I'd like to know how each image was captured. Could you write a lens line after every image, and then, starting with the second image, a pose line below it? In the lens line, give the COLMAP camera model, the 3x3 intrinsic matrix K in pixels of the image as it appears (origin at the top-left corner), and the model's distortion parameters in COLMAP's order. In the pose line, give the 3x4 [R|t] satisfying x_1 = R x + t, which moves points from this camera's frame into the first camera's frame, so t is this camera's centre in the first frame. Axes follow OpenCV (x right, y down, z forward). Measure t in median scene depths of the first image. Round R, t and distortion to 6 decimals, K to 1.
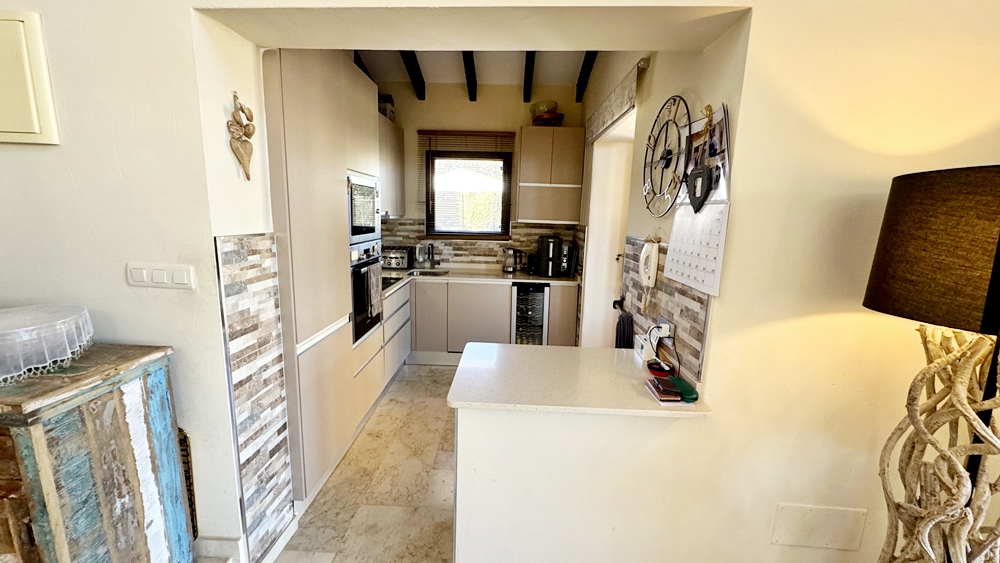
lens RADIAL K [[400.4, 0, 500.0], [0, 400.4, 281.5], [0, 0, 1]] dist [-0.003136, 0.000056]
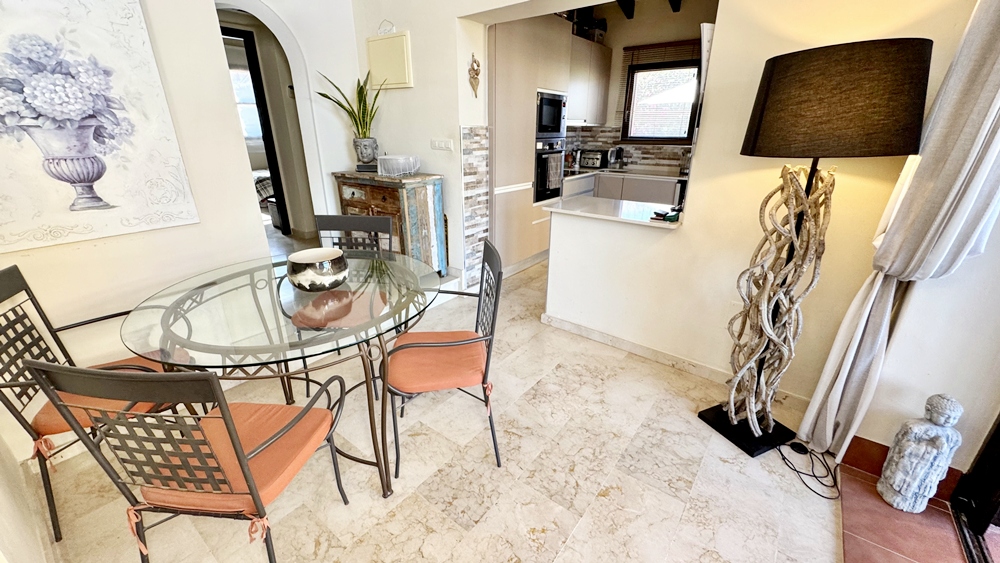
lens RADIAL K [[400.4, 0, 500.0], [0, 400.4, 281.5], [0, 0, 1]] dist [-0.003136, 0.000056]
pose [[0.813059, 0.185604, -0.551803, 0.711008], [-0.081951, 0.974870, 0.207154, 0.210518], [0.576384, -0.123207, 0.807837, -0.648493]]
